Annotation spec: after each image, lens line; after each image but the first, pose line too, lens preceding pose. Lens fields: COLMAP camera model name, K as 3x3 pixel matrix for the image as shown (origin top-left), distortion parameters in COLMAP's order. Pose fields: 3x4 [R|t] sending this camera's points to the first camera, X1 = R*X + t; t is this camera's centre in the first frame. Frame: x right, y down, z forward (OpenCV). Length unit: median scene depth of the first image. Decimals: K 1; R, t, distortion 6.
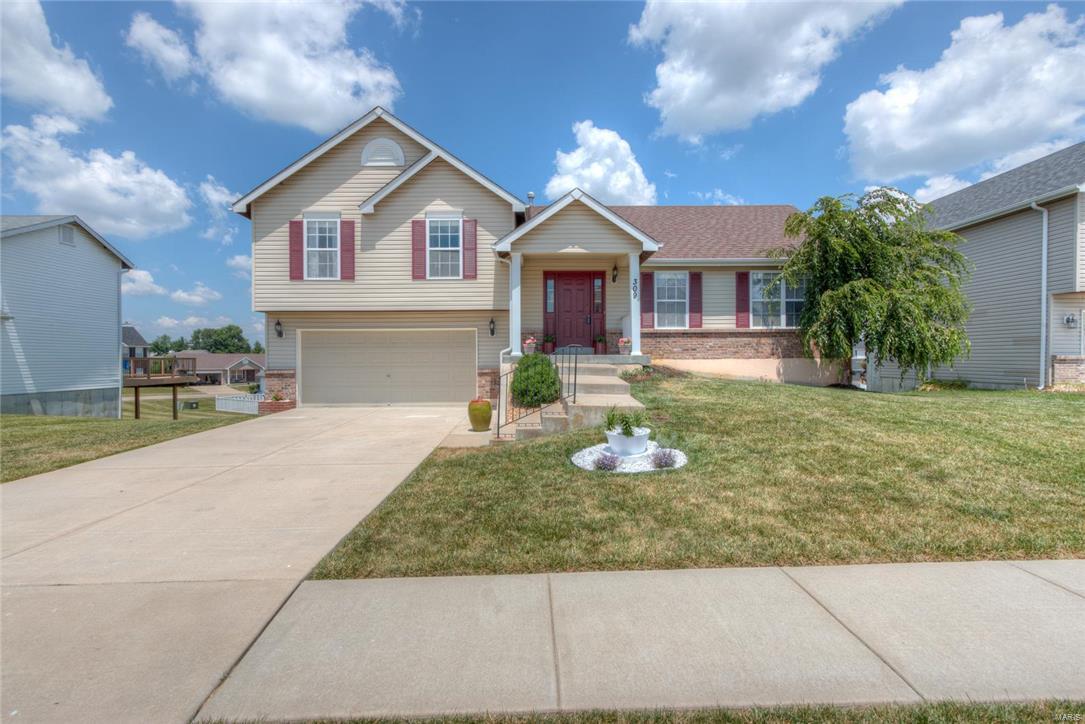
lens RADIAL K [[505.1, 0, 542.5], [0, 505.1, 362.0], [0, 0, 1]] dist [0.005576, 0.000562]
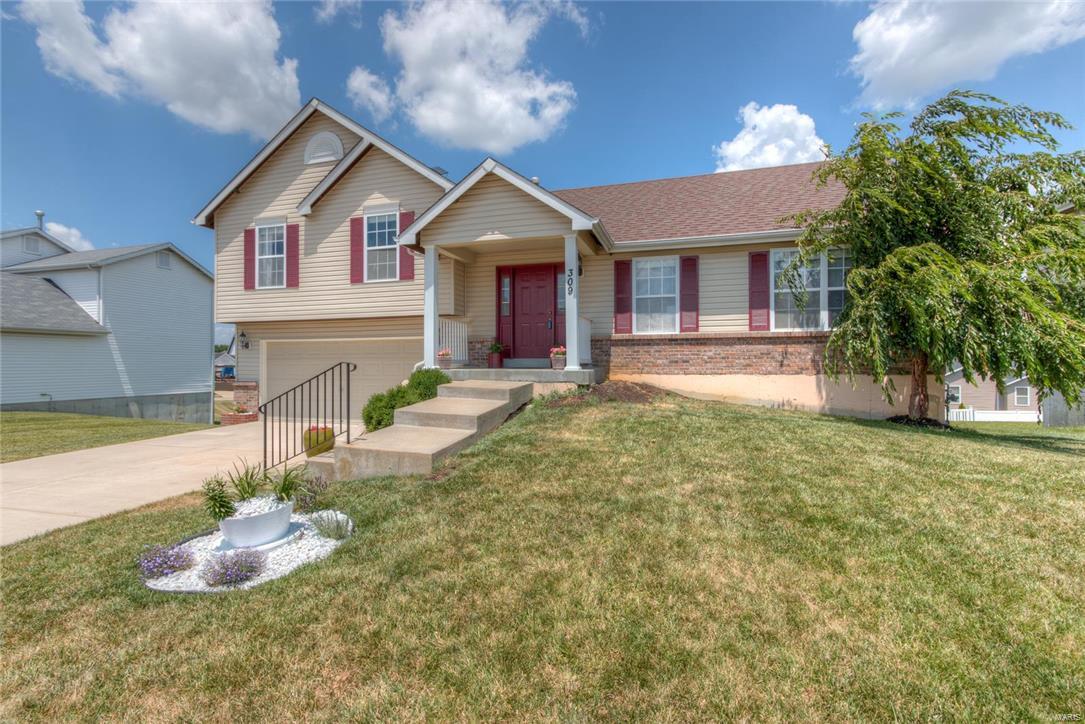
lens RADIAL K [[510.9, 0, 542.5], [0, 510.9, 362.0], [0, 0, 1]] dist [0.002869, 0.000265]
pose [[0.949984, 0.001524, -0.312295, 0.350314], [-0.003294, 0.999981, -0.005141, -0.020403], [0.312281, 0.005912, 0.949971, 0.241721]]
